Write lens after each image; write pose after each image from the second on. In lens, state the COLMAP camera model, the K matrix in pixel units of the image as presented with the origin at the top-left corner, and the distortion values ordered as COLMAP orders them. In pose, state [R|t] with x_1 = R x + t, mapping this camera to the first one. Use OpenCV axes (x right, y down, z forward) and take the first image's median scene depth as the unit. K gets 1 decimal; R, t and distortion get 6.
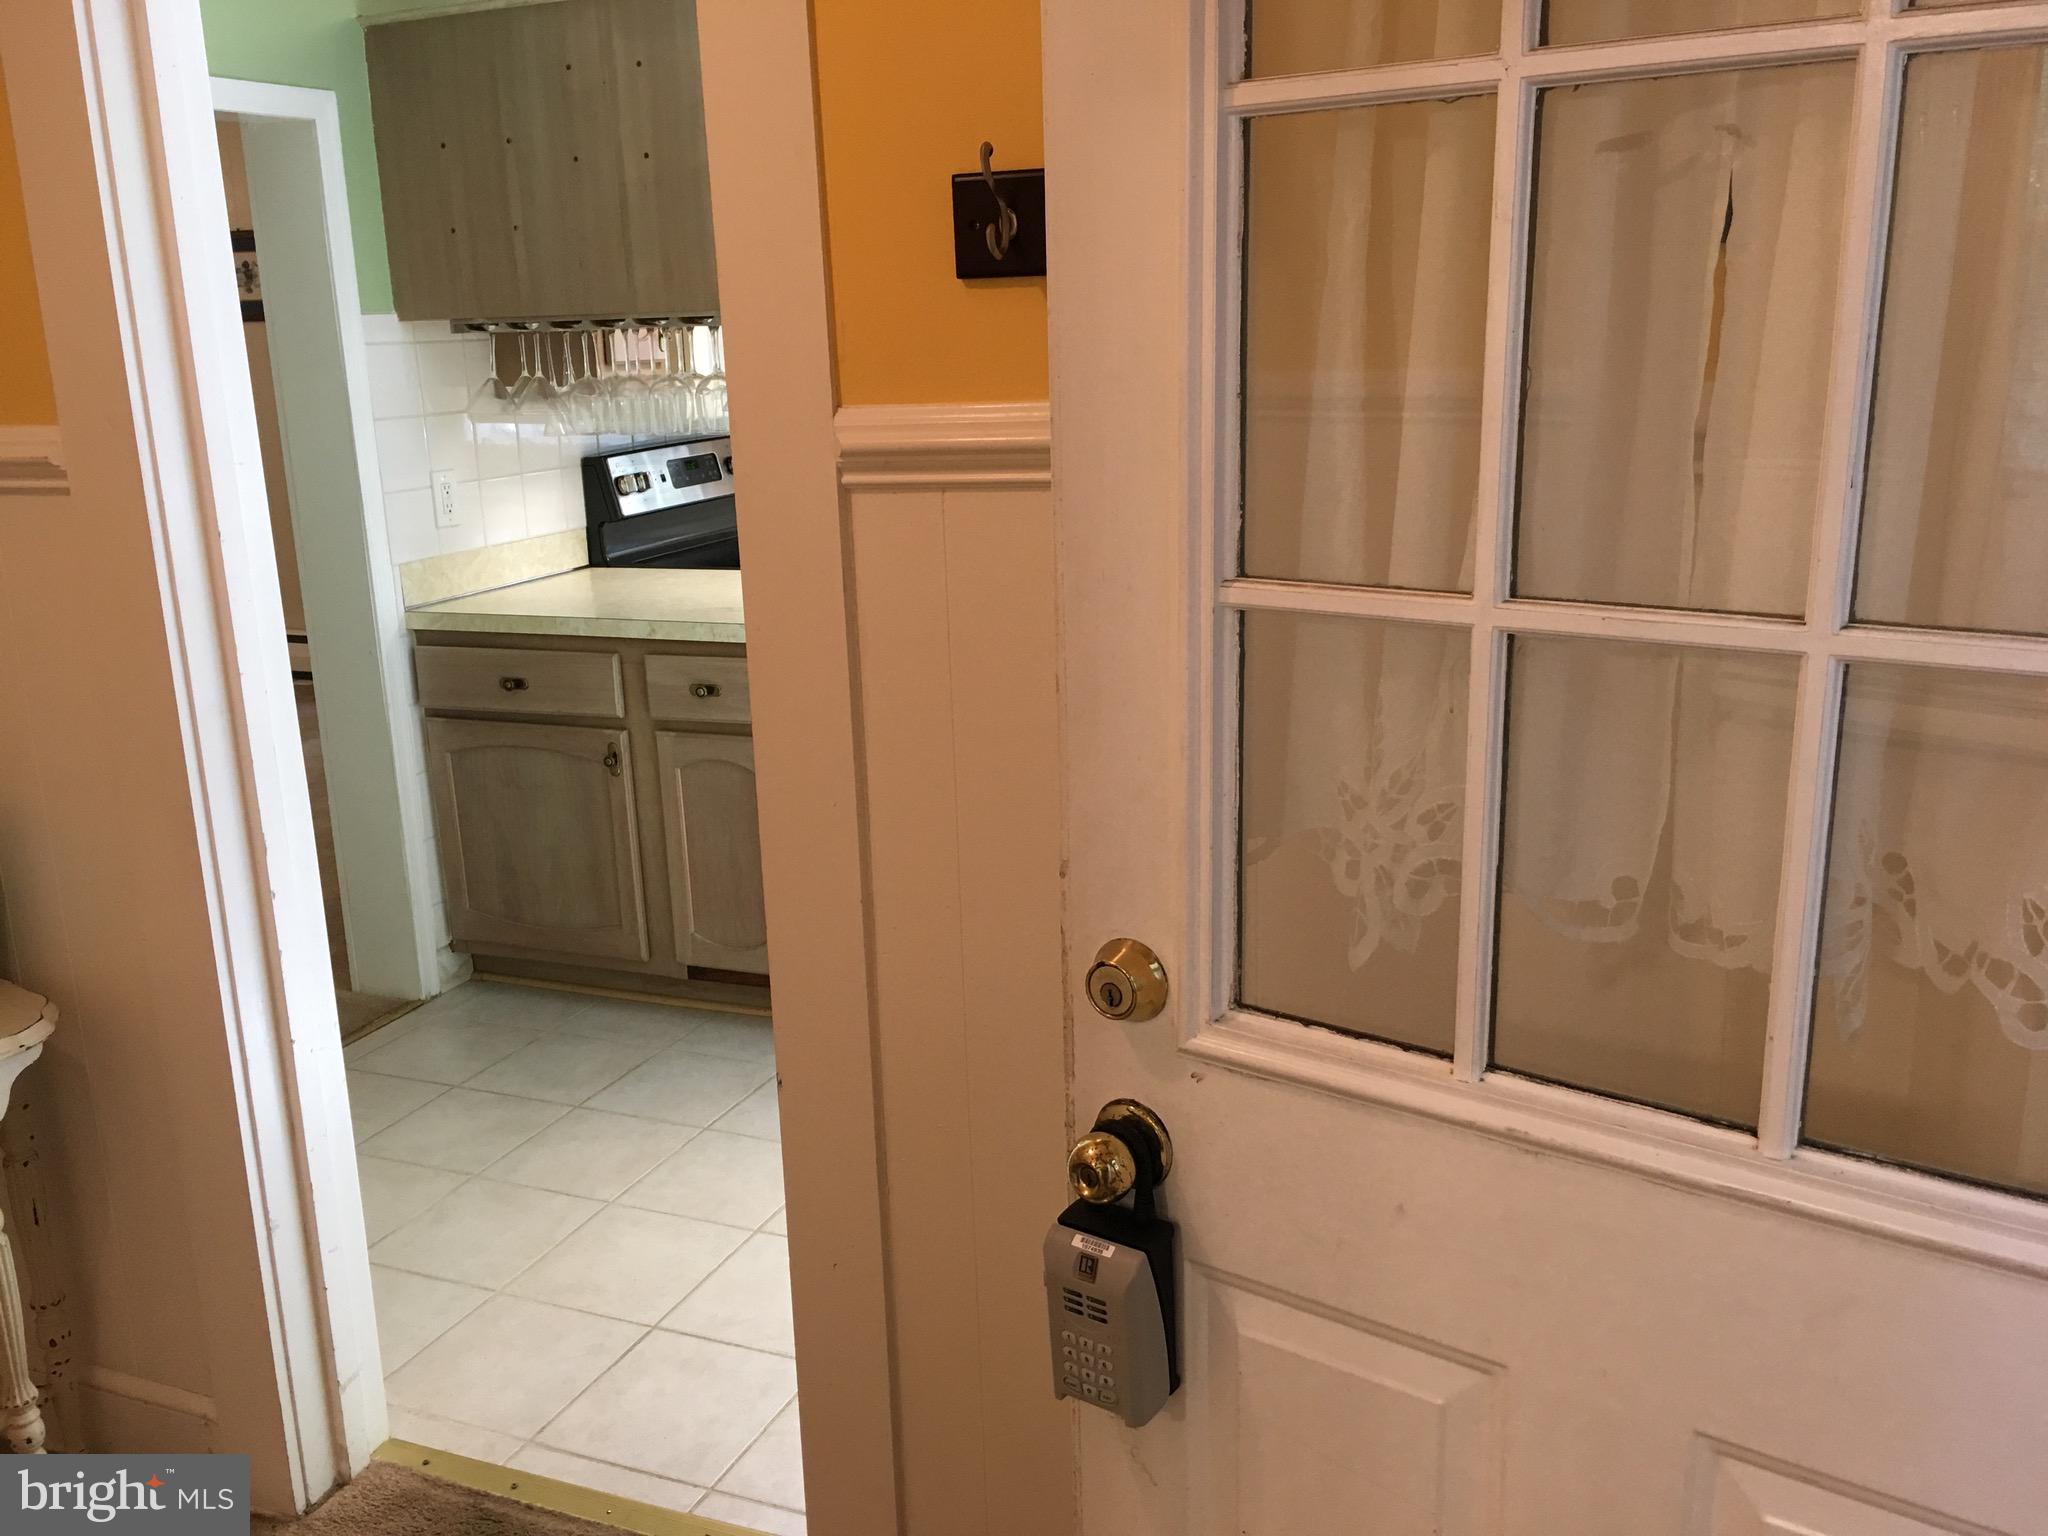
lens RADIAL K [[1757.3, 0, 1027.2], [0, 1757.3, 776.3], [0, 0, 1]] dist [0.076030, -0.091605]
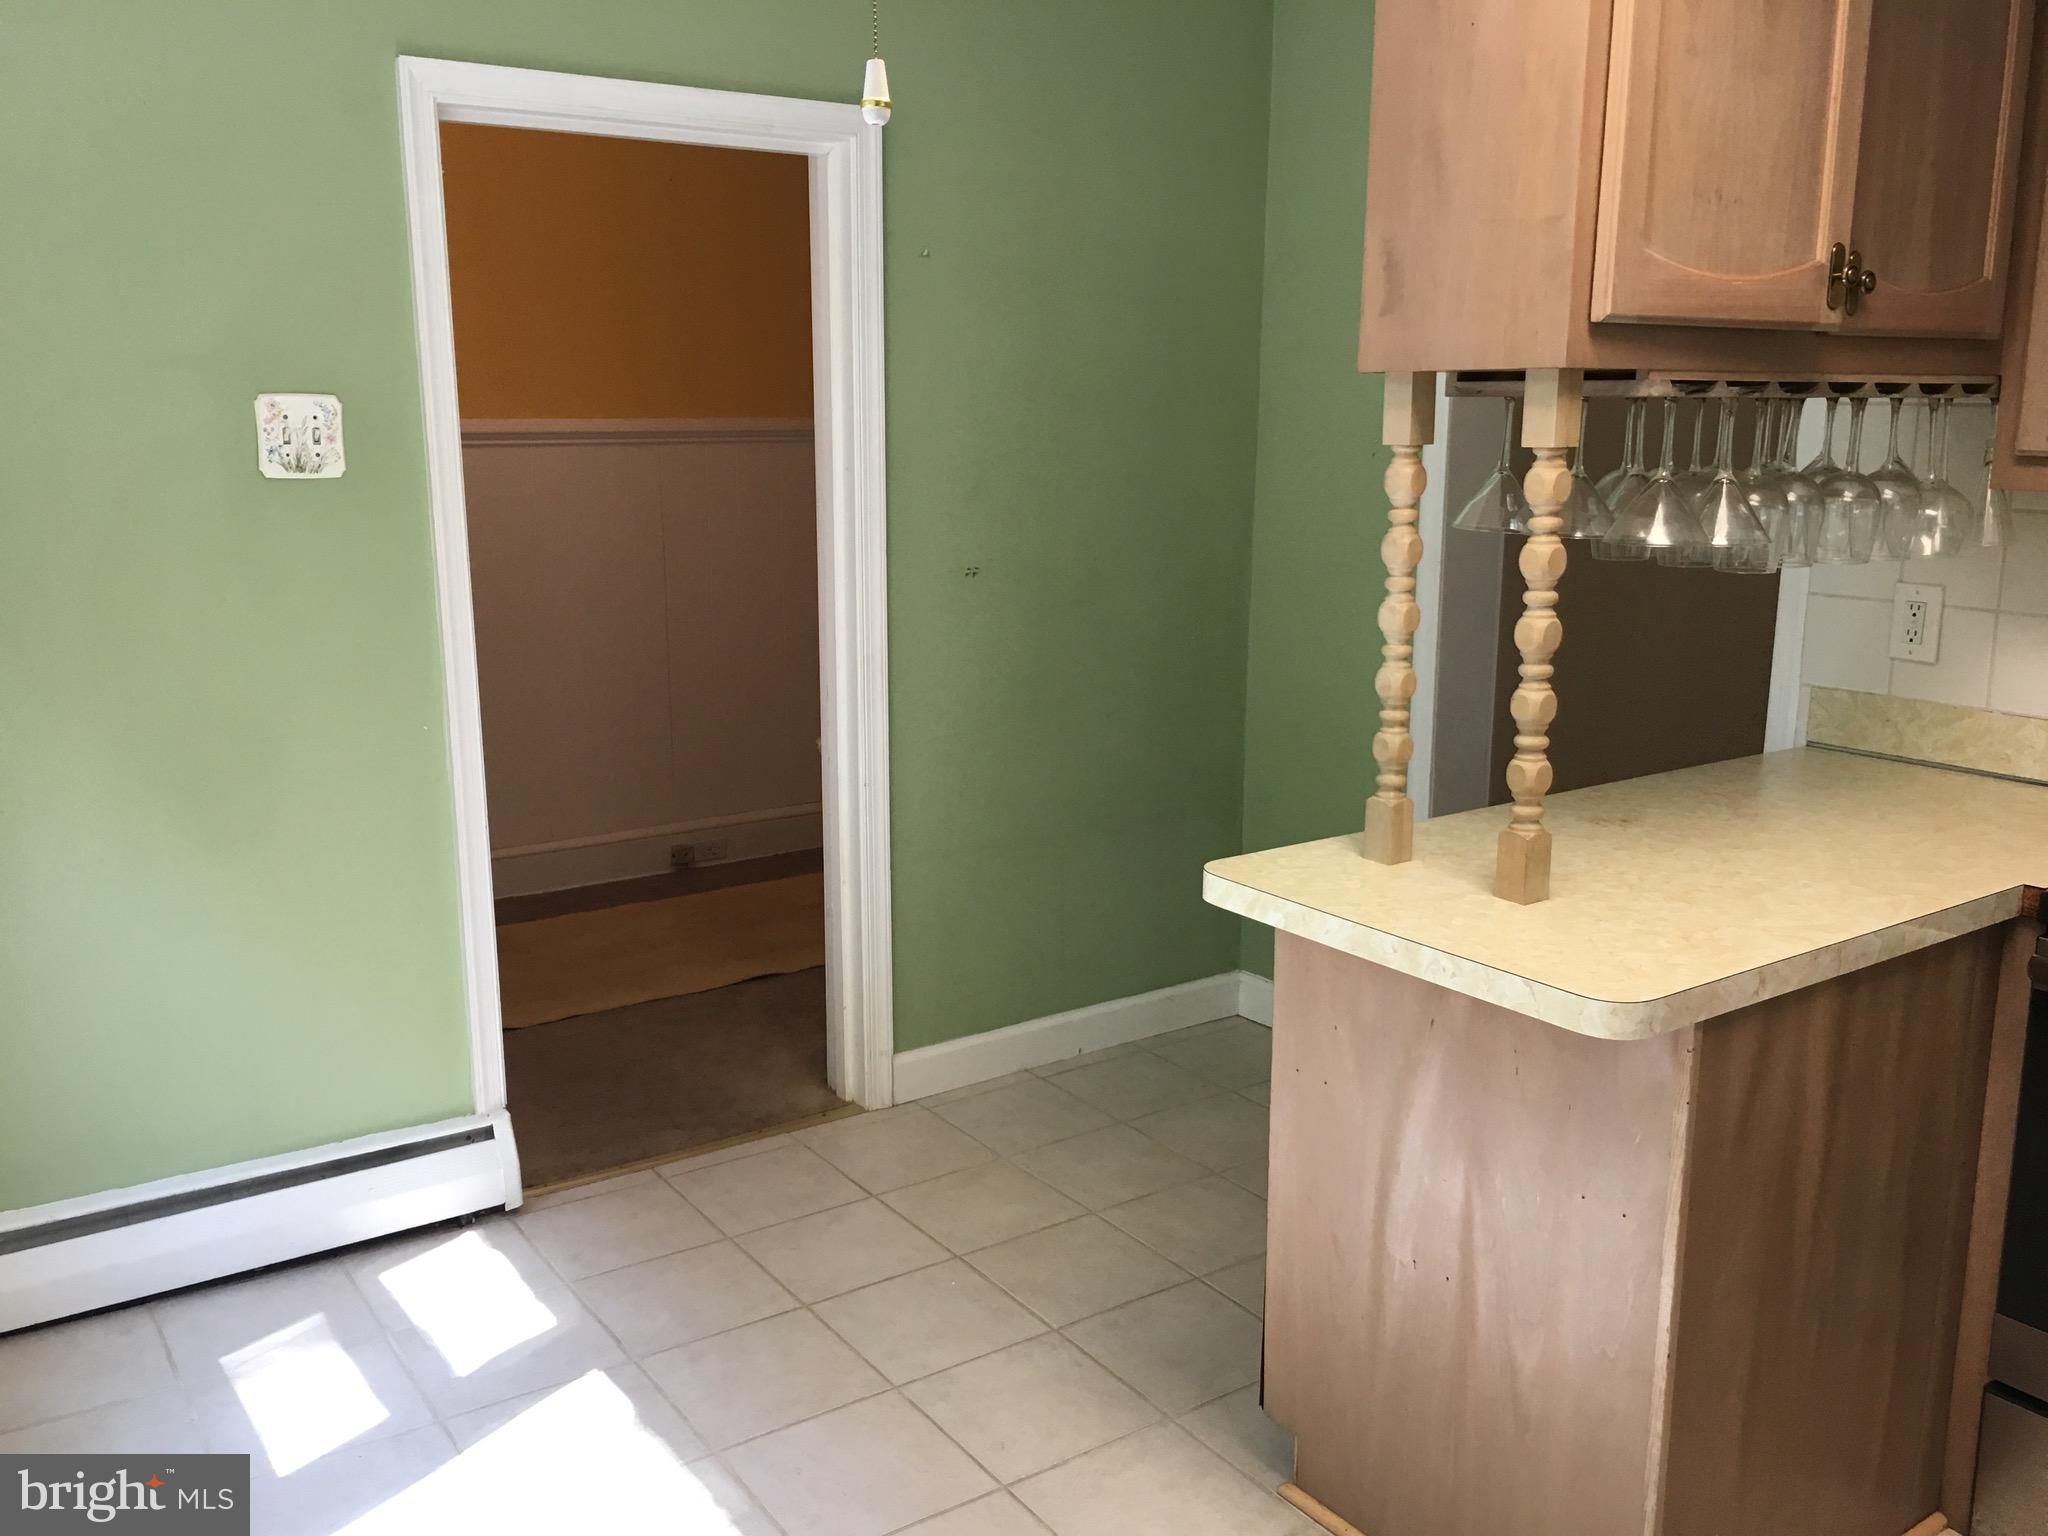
lens RADIAL K [[1757.3, 0, 1024.0], [0, 1757.3, 774.3], [0, 0, 1]] dist [0.076030, -0.091605]
pose [[-0.535513, 0.213753, -0.817029, 0.481019], [-0.198100, 0.908654, 0.367566, -0.305719], [0.820965, 0.358689, -0.444251, 1.088650]]
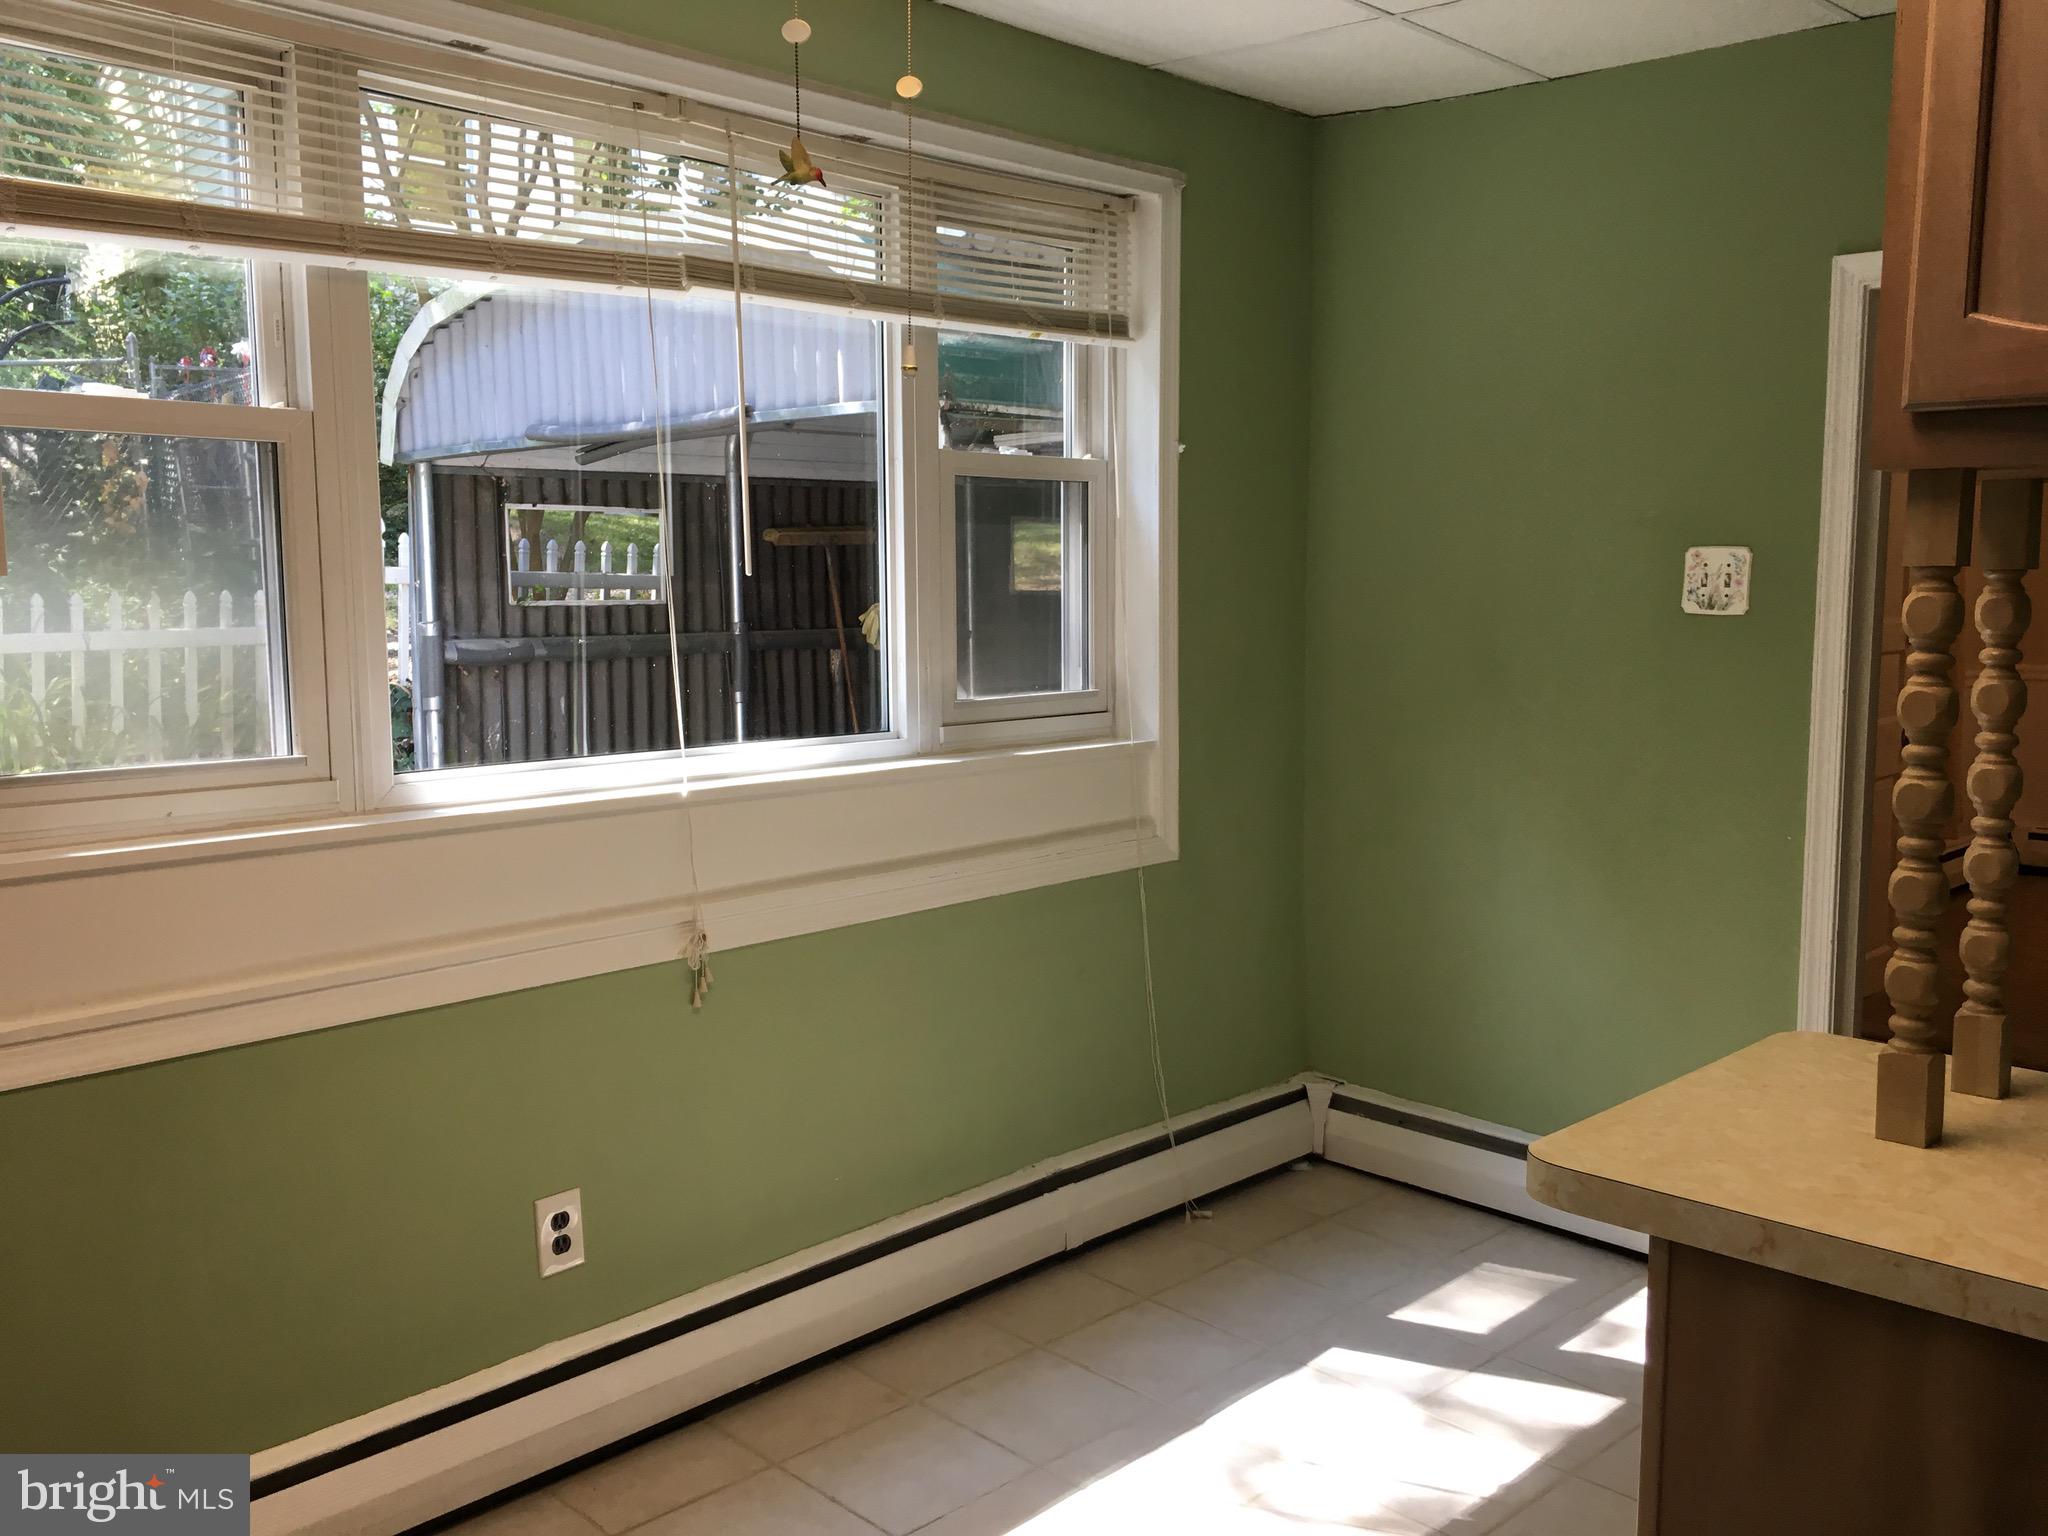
lens RADIAL K [[1757.3, 0, 1015.9], [0, 1757.3, 782.7], [0, 0, 1]] dist [0.076030, -0.091605]
pose [[-0.928316, -0.013578, 0.371545, -0.006554], [0.120898, 0.933998, 0.336201, -0.353060], [-0.351588, 0.357020, -0.865403, 1.410258]]
